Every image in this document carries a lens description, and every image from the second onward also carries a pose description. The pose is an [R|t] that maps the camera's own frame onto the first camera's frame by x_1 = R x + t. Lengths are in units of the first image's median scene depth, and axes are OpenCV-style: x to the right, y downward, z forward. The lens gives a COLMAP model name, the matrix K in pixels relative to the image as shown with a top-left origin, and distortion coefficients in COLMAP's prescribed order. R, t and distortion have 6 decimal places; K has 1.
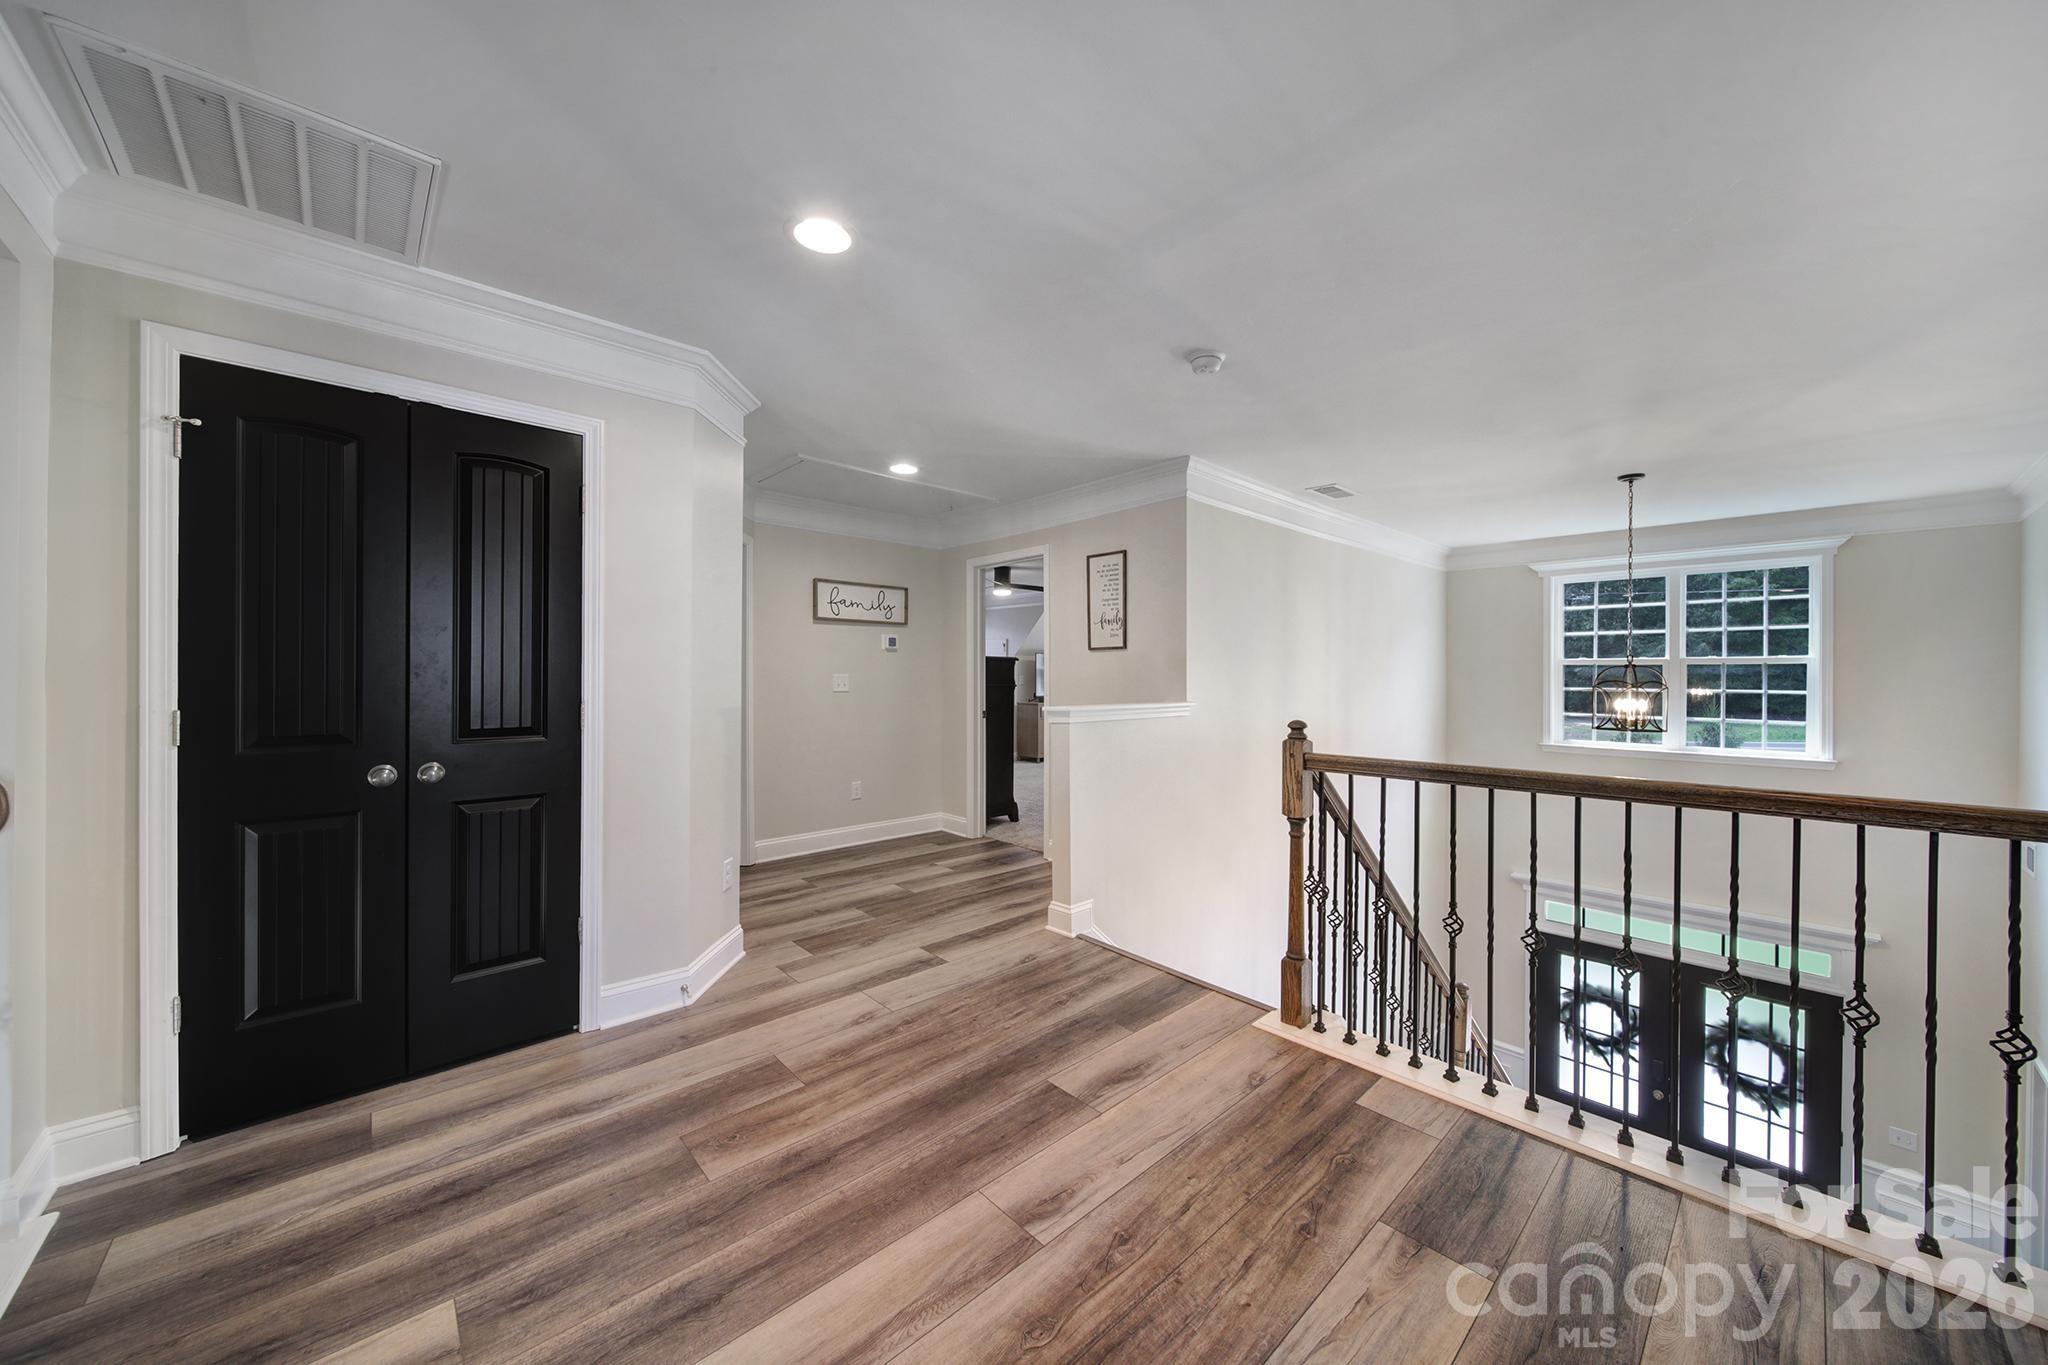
lens RADIAL K [[725.3, 0, 1013.1], [0, 725.3, 676.2], [0, 0, 1]] dist [-0.001697, -0.000867]
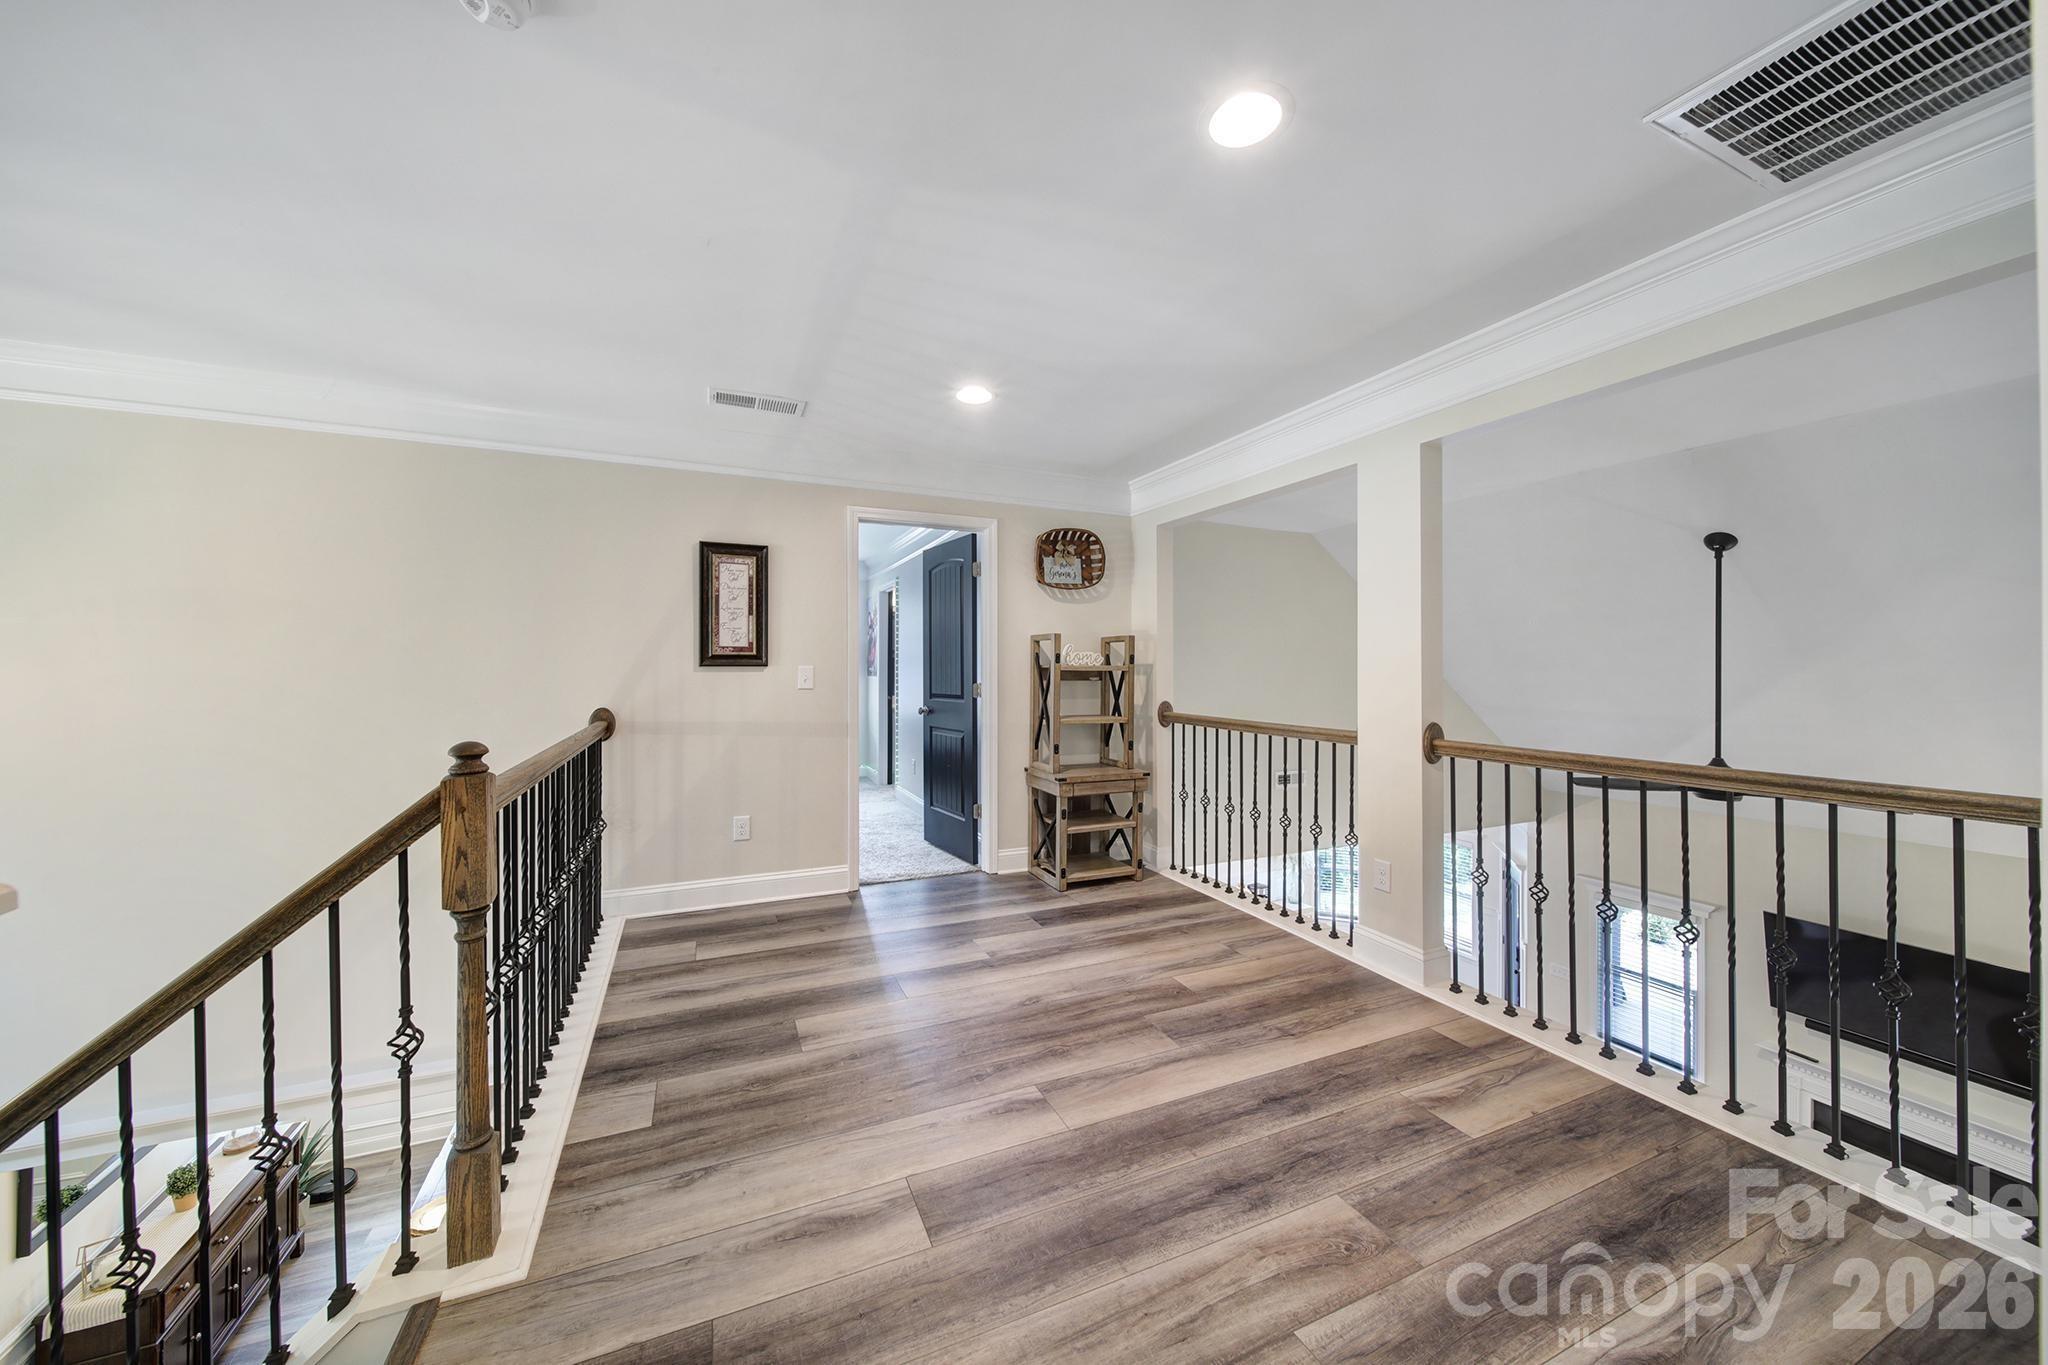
lens RADIAL K [[725.3, 0, 1012.2], [0, 725.3, 668.9], [0, 0, 1]] dist [-0.001697, -0.000867]
pose [[-0.947756, -0.012365, 0.318755, -0.298790], [-0.009852, 0.999906, 0.009492, -0.014981], [-0.318843, 0.005856, -0.947789, 1.998165]]
